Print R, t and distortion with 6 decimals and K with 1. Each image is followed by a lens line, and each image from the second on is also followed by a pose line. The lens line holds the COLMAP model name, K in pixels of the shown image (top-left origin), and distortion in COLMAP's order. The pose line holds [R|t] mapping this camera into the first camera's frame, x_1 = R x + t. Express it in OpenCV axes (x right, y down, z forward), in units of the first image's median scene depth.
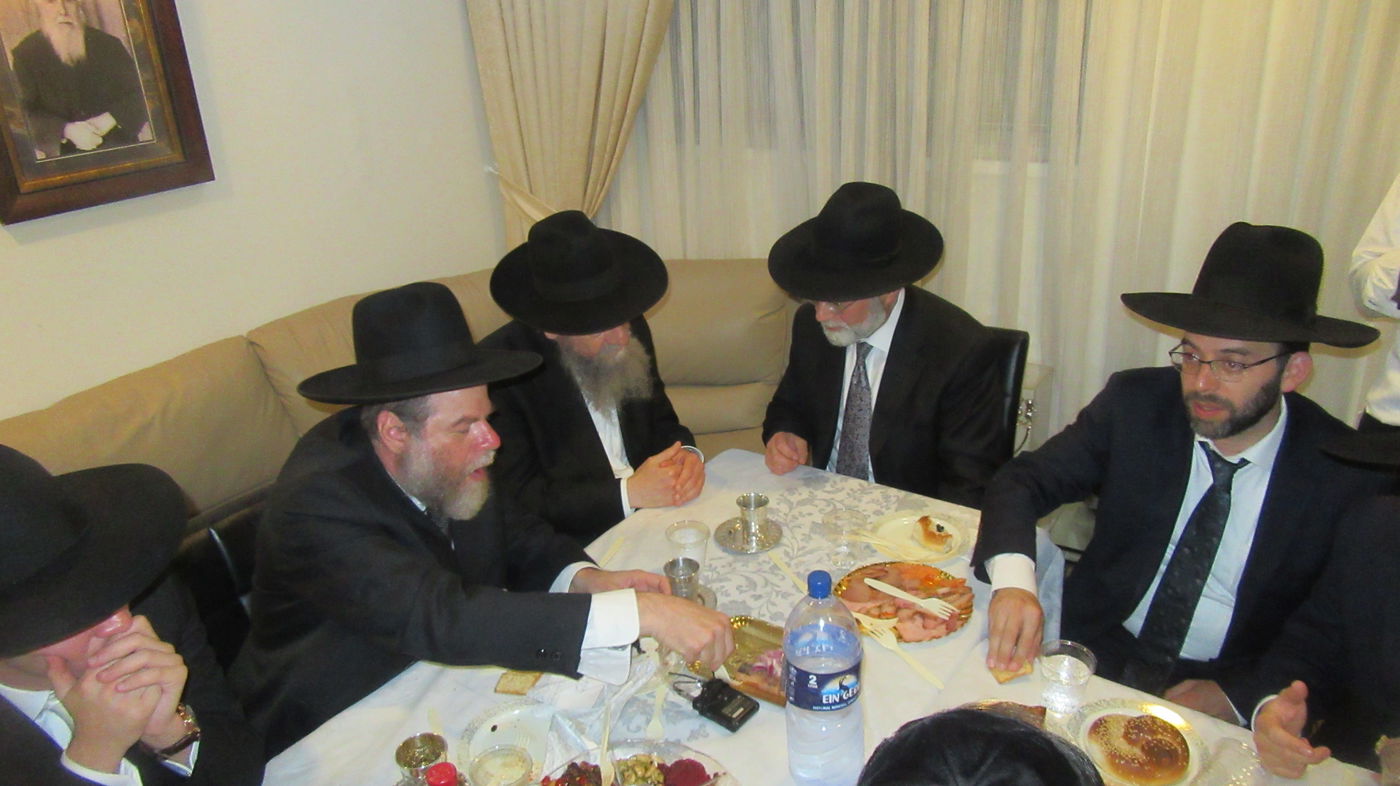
lens RADIAL K [[1052.1, 0, 702.7], [0, 1052.1, 392.3], [0, 0, 1]] dist [0.003576, -0.002041]
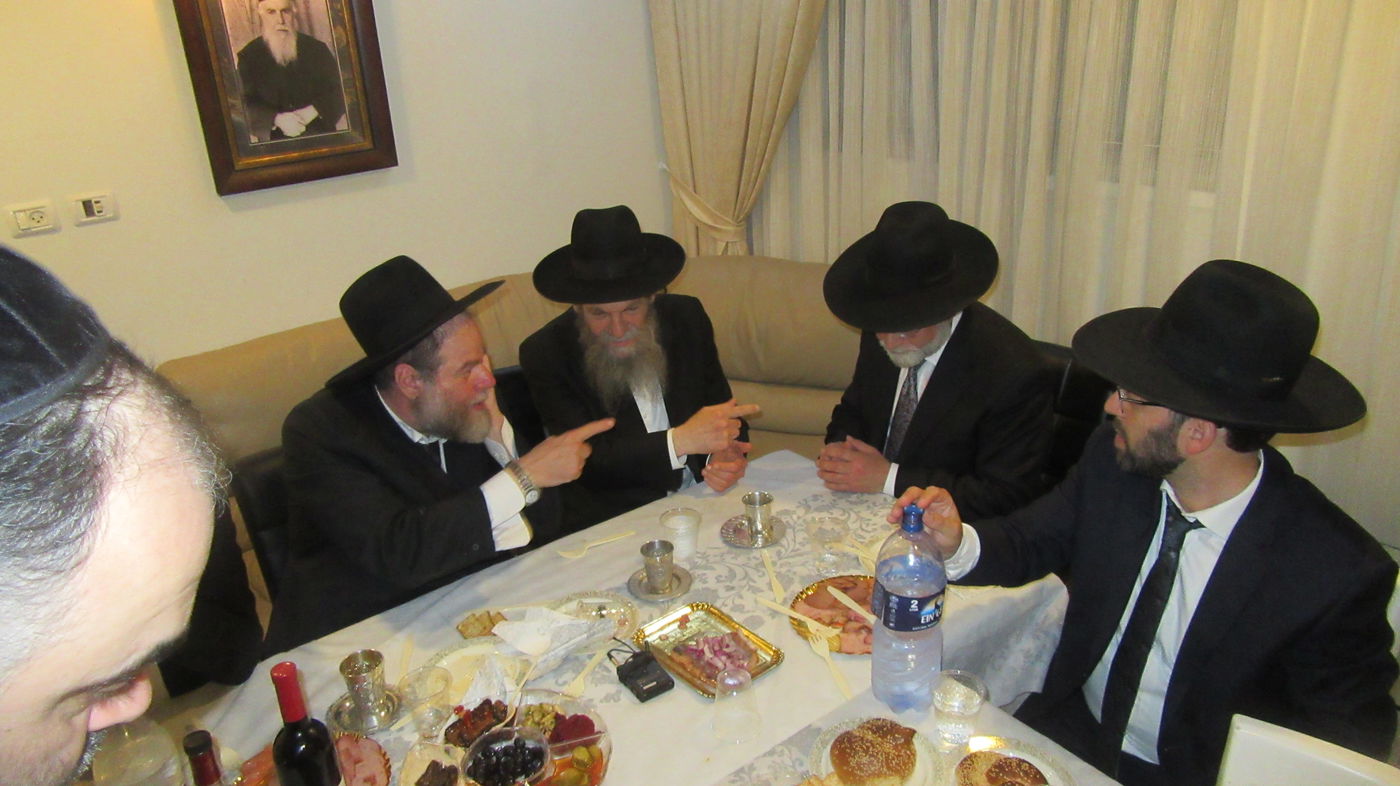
lens RADIAL K [[1057.4, 0, 694.9], [0, 1057.4, 390.5], [0, 0, 1]] dist [-0.005262, -0.001499]
pose [[0.956017, 0.103949, -0.274272, 0.220986], [-0.103697, 0.994489, 0.015458, -0.010810], [0.274368, 0.013663, 0.961528, -0.020047]]
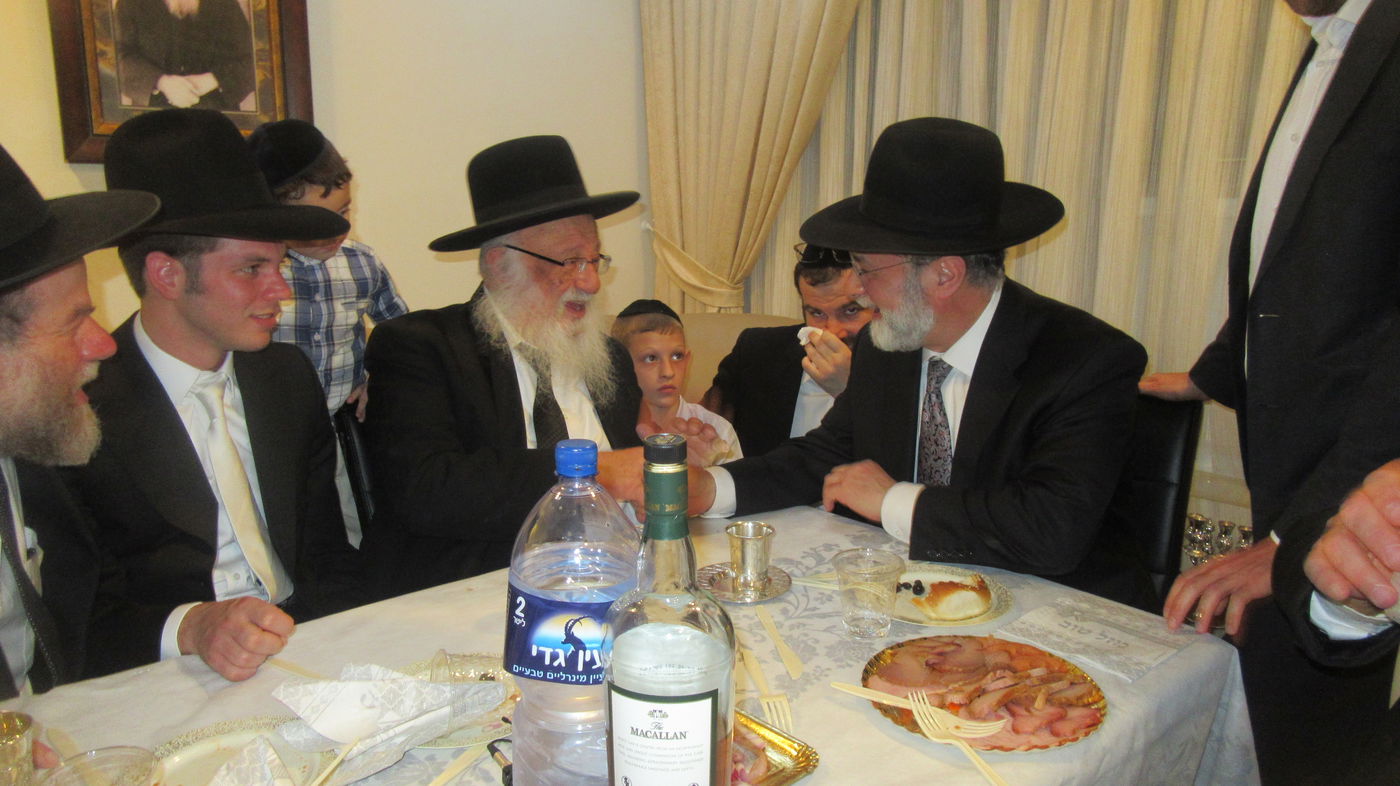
lens RADIAL K [[1068.2, 0, 705.9], [0, 1068.2, 388.2], [0, 0, 1]] dist [-0.009745, 0.013215]
pose [[0.958838, 0.106397, -0.263268, 0.150092], [-0.157063, 0.971128, -0.179561, 0.117032], [0.236562, 0.213520, 0.947865, 0.282018]]
